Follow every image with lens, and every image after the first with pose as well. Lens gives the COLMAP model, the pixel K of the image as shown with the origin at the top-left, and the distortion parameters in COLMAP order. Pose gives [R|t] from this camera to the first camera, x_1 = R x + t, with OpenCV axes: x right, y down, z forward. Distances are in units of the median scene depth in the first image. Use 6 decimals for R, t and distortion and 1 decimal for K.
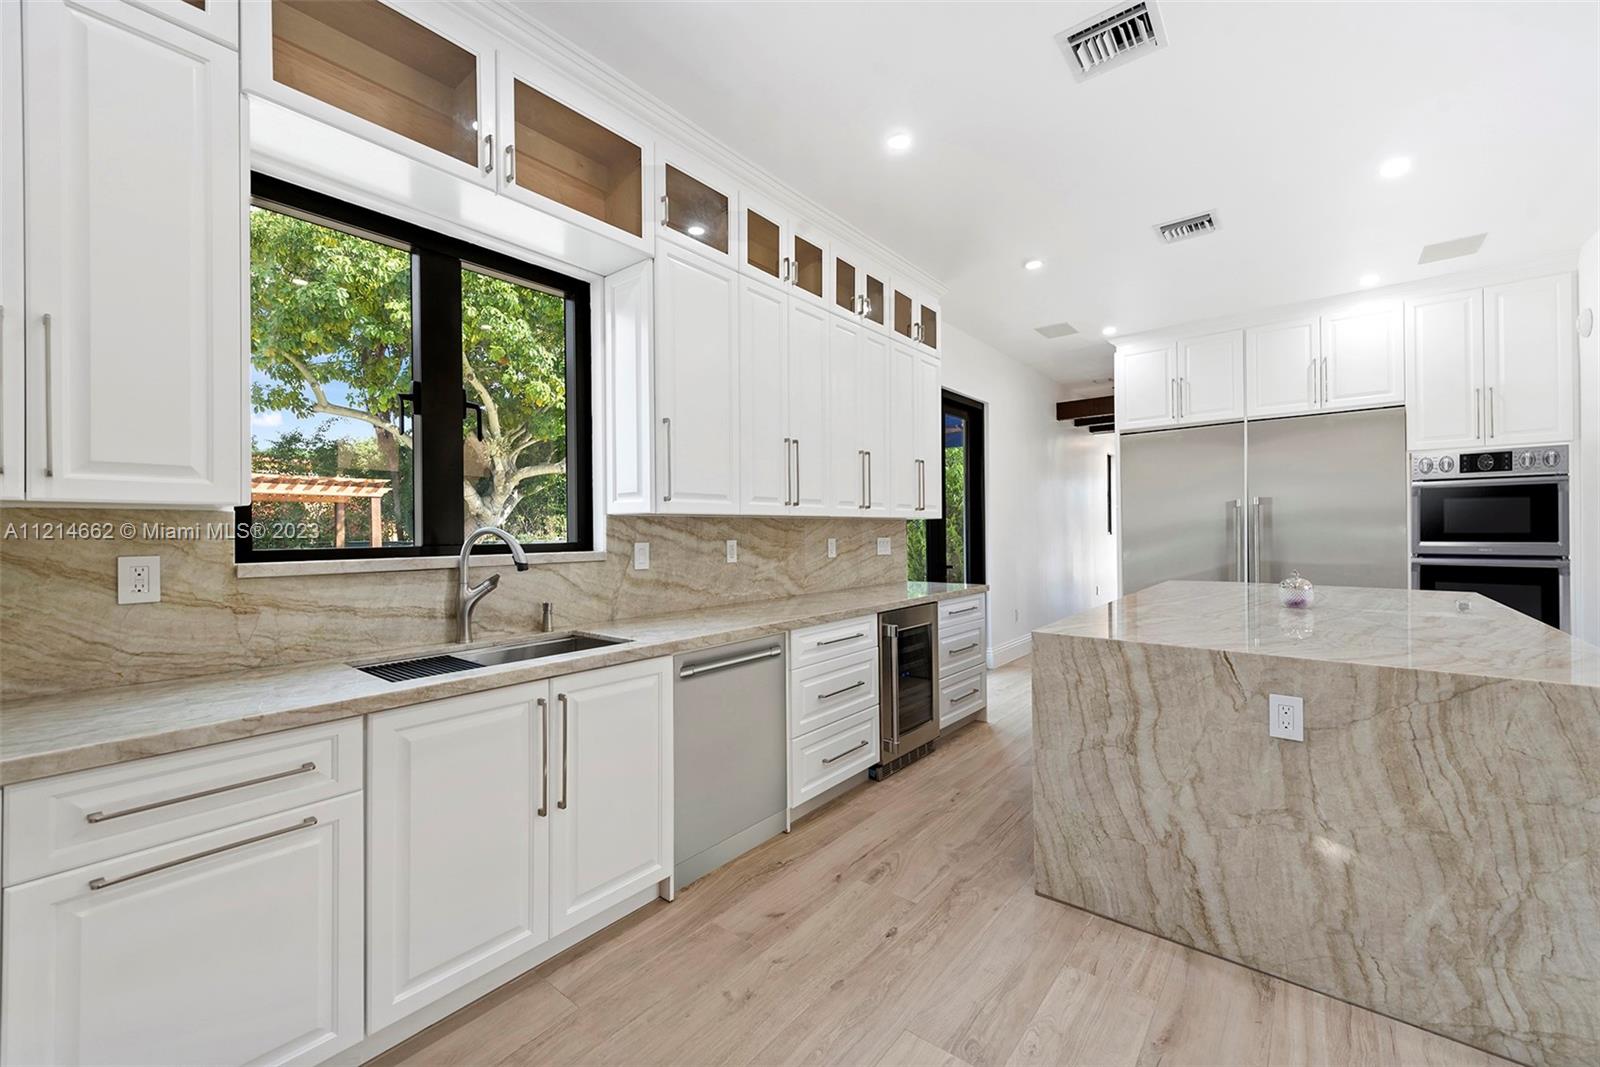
lens RADIAL K [[646.5, 0, 793.5], [0, 646.5, 526.9], [0, 0, 1]] dist [0.013972, -0.003307]
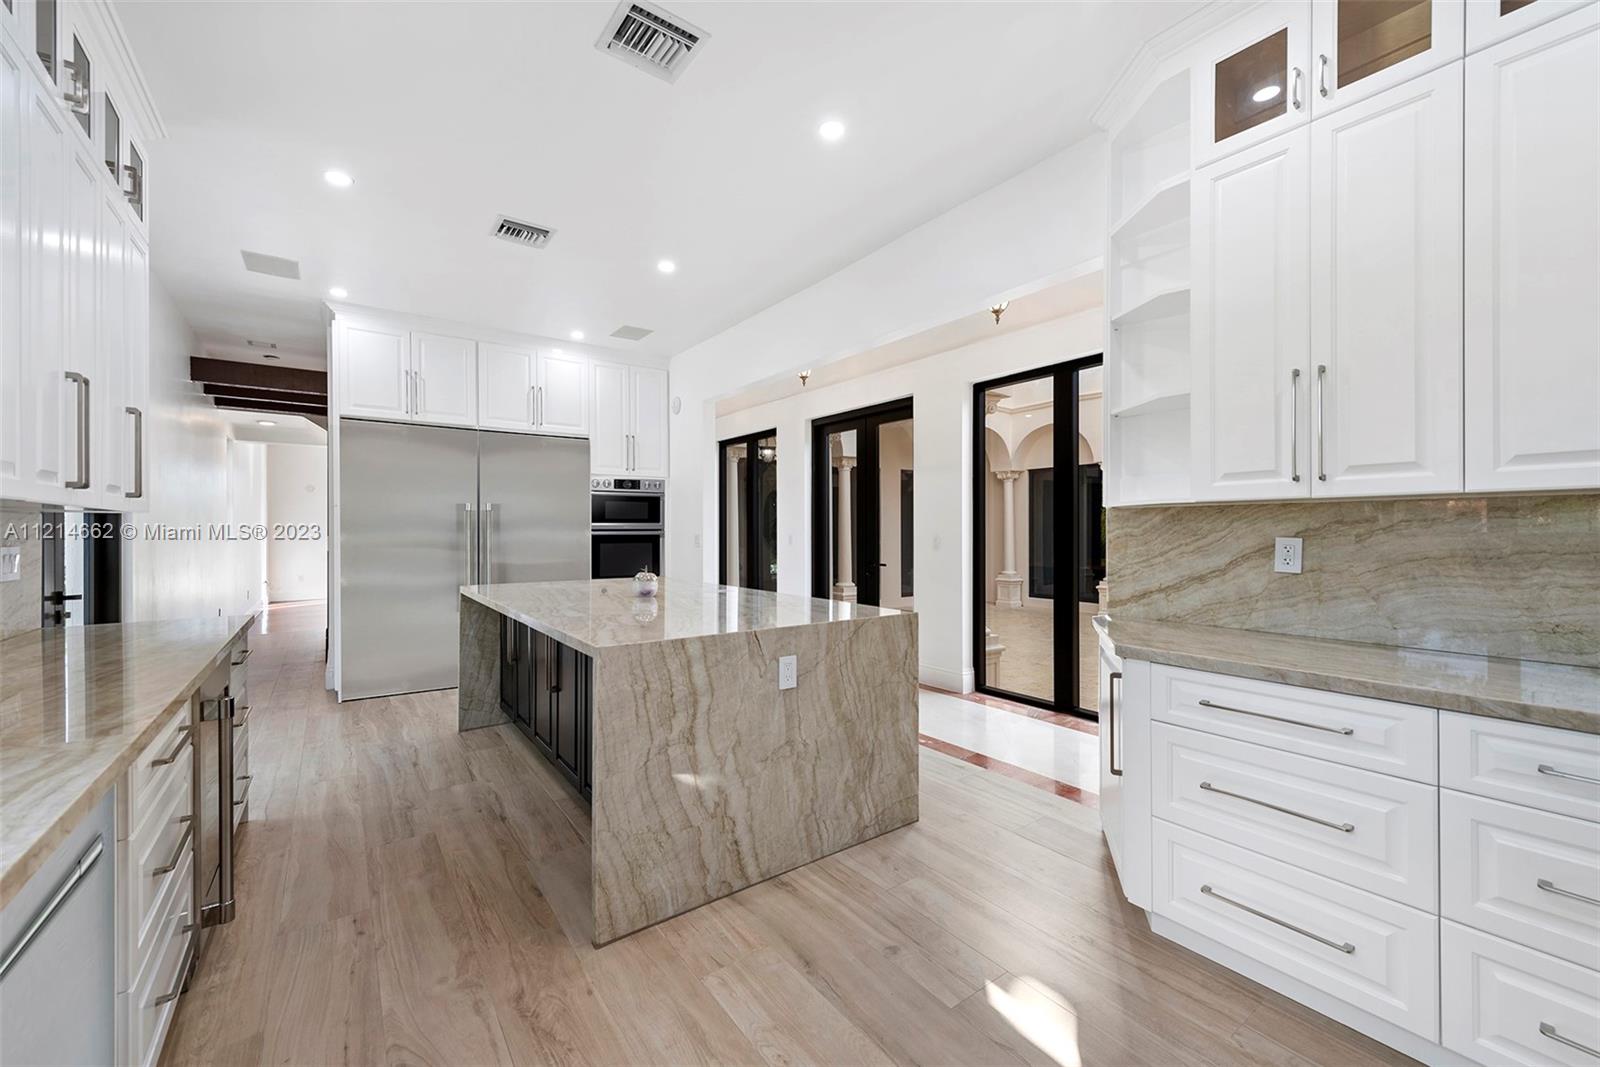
lens RADIAL K [[646.5, 0, 805.7], [0, 646.5, 530.5], [0, 0, 1]] dist [0.013972, -0.003307]
pose [[0.228493, 0.007962, 0.973513, -0.400678], [-0.004083, 0.999966, -0.007220, 0.009516], [-0.973537, -0.002325, 0.228518, 0.509932]]
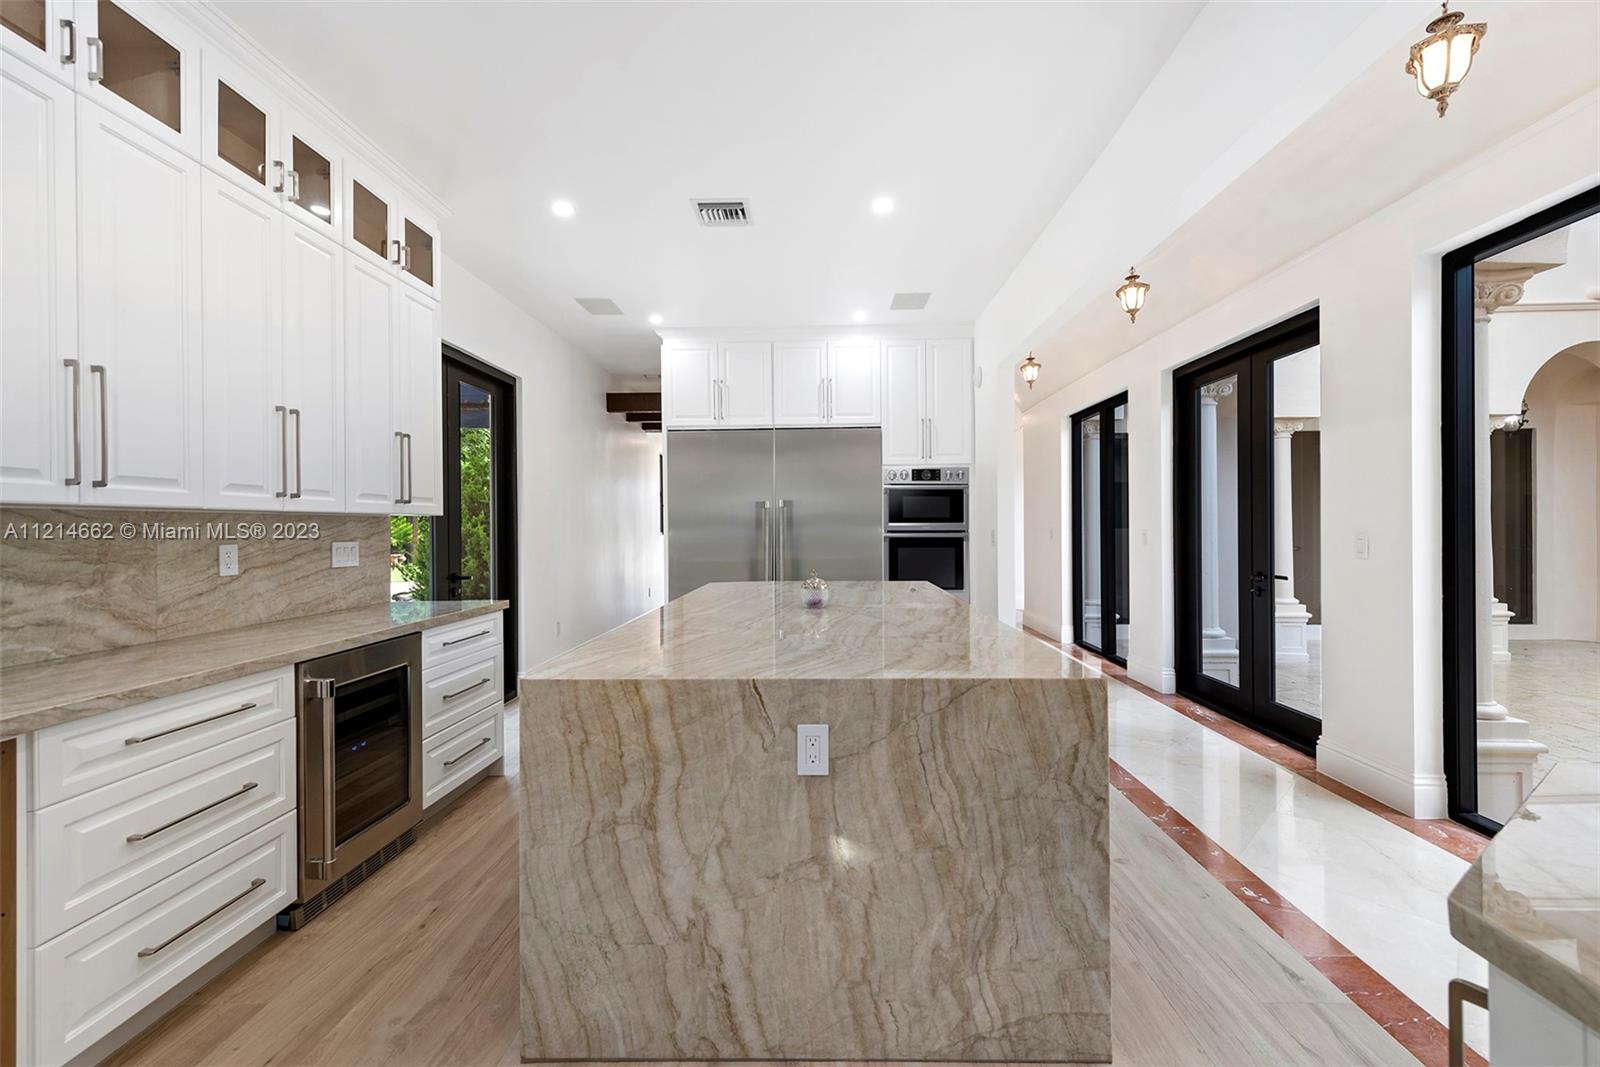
lens RADIAL K [[646.5, 0, 820.7], [0, 646.5, 525.8], [0, 0, 1]] dist [0.013972, -0.003307]
pose [[0.776234, 0.003014, 0.630437, 0.174860], [-0.001974, 0.999995, -0.002349, 0.000214], [-0.630441, 0.000579, 0.776237, 0.256693]]
